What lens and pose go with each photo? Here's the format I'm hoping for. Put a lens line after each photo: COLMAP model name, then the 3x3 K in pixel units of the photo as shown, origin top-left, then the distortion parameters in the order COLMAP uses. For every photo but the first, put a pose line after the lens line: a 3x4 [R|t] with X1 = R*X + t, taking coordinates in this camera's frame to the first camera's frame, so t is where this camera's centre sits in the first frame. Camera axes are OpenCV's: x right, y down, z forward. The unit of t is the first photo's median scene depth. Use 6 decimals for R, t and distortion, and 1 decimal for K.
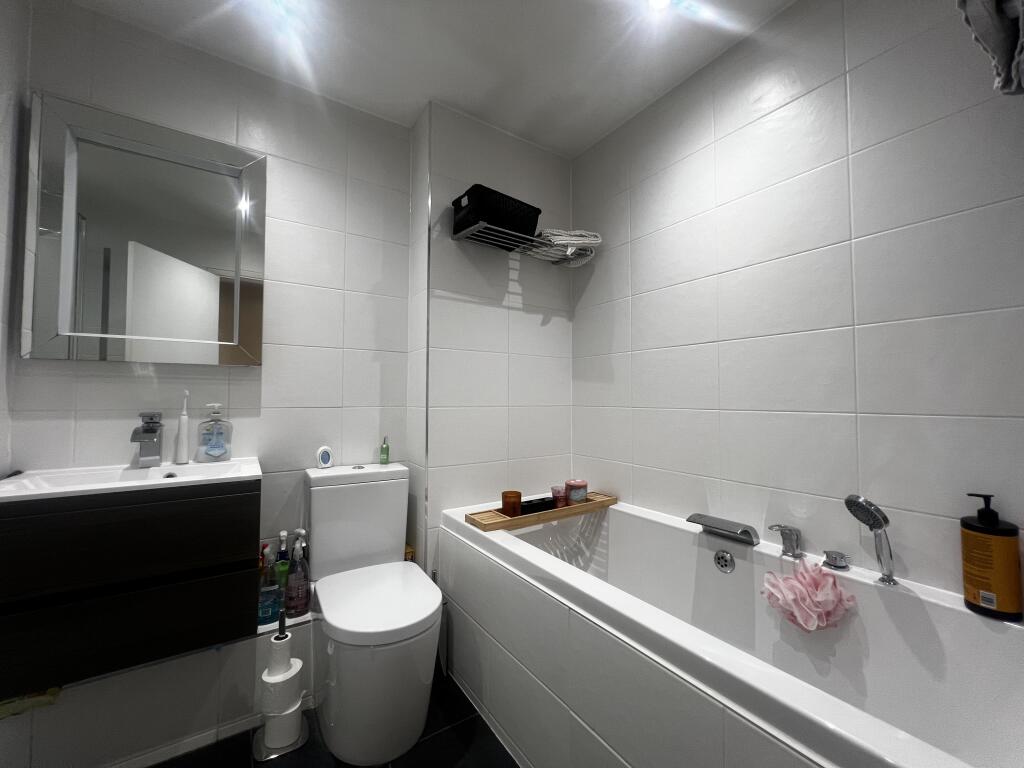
lens RADIAL K [[411.5, 0, 512.2], [0, 411.5, 383.6], [0, 0, 1]] dist [-0.003323, 0.000488]
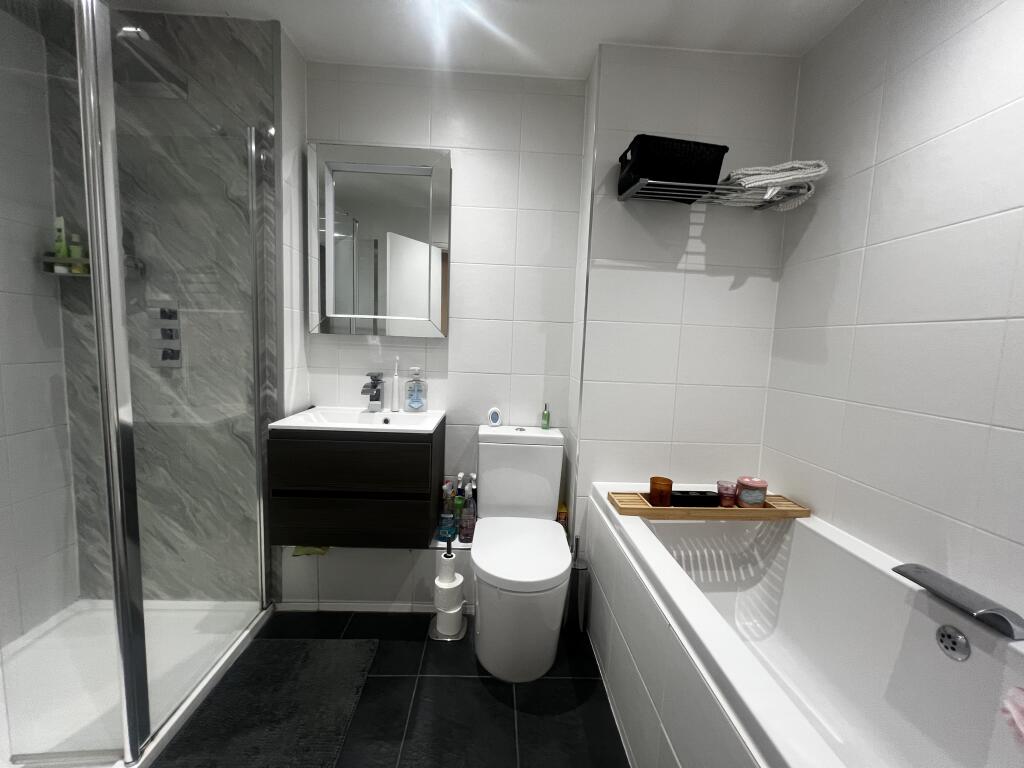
lens RADIAL K [[411.5, 0, 511.4], [0, 411.5, 384.0], [0, 0, 1]] dist [-0.003323, 0.000488]
pose [[0.852593, 0.085617, -0.515515, 0.170543], [-0.019824, 0.991076, 0.131812, -0.065167], [0.522200, -0.102162, 0.846682, 0.059330]]
